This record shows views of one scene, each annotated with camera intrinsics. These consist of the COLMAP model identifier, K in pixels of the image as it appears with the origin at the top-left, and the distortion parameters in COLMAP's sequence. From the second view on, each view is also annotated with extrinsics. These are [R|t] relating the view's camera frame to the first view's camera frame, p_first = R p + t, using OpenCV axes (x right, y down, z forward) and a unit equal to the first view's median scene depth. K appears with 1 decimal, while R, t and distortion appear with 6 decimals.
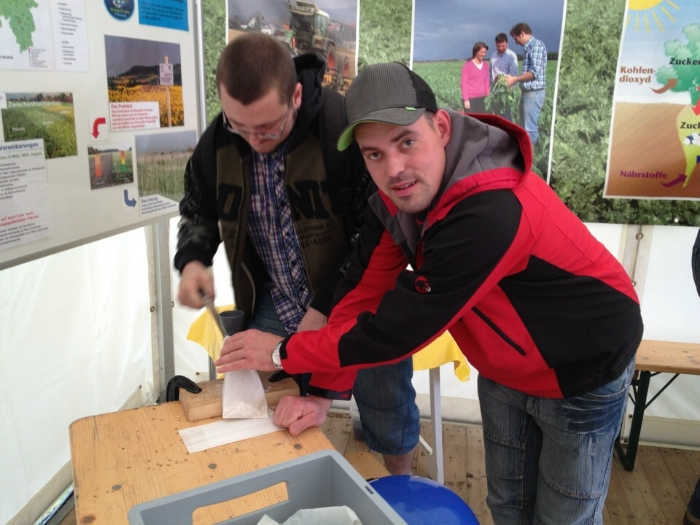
lens RADIAL K [[658.6, 0, 350.0], [0, 658.6, 262.5], [0, 0, 1]] dist [0.078182, -0.151992]
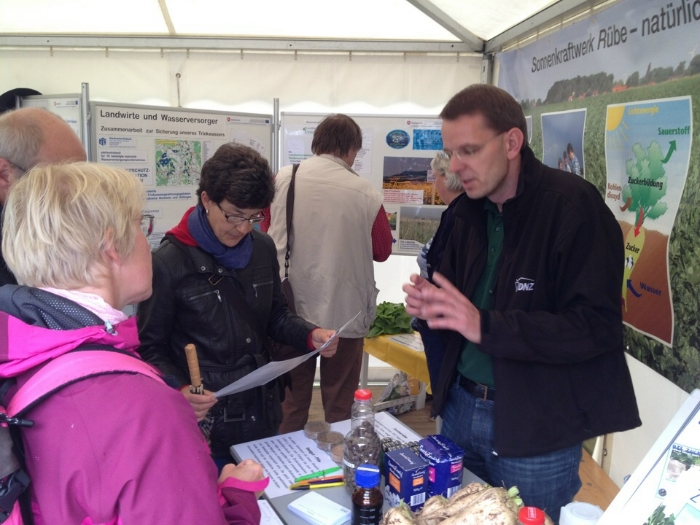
lens RADIAL K [[658.6, 0, 350.0], [0, 658.6, 262.5], [0, 0, 1]] dist [0.078182, -0.151992]
pose [[0.207734, 0.162011, -0.964676, 1.455299], [-0.275113, 0.956058, 0.101321, -0.186145], [0.938701, 0.244347, 0.243177, 0.438936]]
